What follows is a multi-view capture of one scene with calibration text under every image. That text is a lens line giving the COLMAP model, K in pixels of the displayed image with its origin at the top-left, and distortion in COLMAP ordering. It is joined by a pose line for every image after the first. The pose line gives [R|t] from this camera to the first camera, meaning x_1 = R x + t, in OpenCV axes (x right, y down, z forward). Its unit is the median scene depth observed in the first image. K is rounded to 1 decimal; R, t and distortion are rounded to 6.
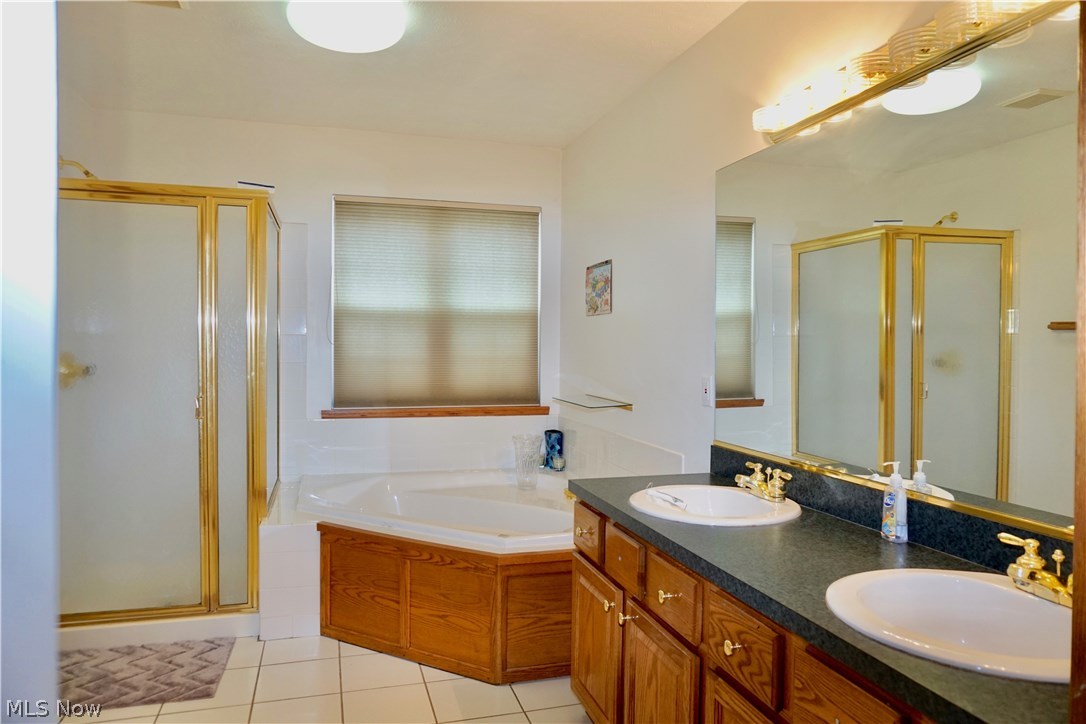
lens RADIAL K [[722.1, 0, 543.4], [0, 722.1, 362.0], [0, 0, 1]] dist [0.004741, 0.006022]
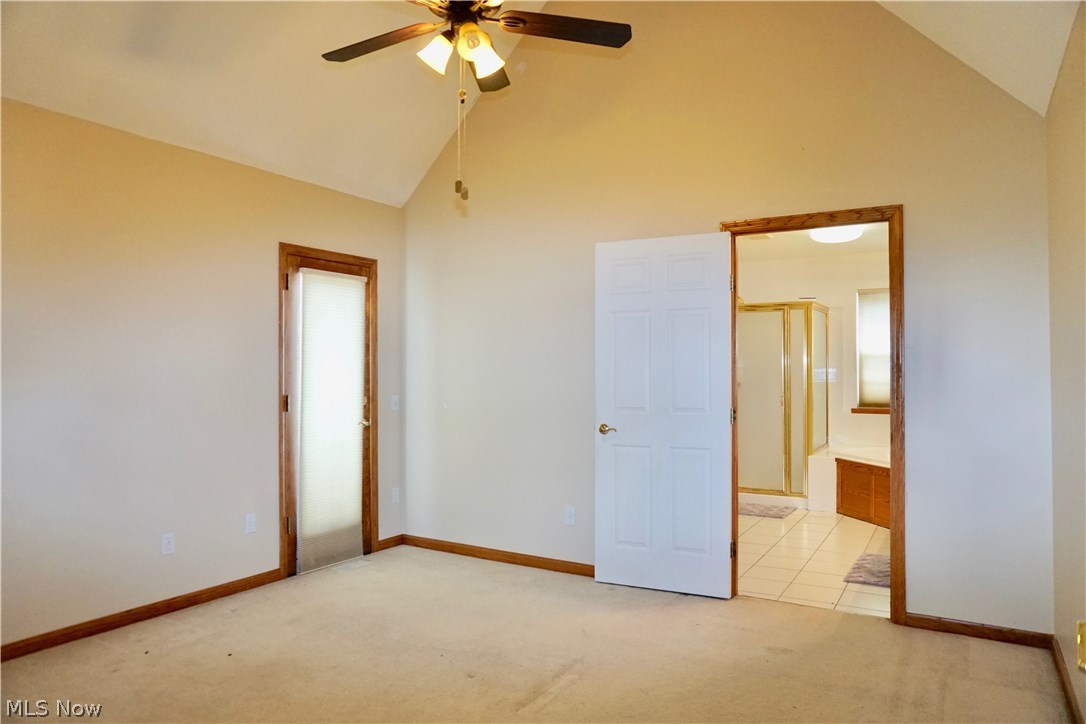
lens RADIAL K [[722.1, 0, 543.2], [0, 722.1, 365.5], [0, 0, 1]] dist [0.004741, 0.006022]
pose [[0.695803, -0.002881, -0.718227, 0.592885], [-0.019859, 0.999532, -0.023248, 0.024250], [0.717958, 0.030439, 0.695421, -1.047899]]
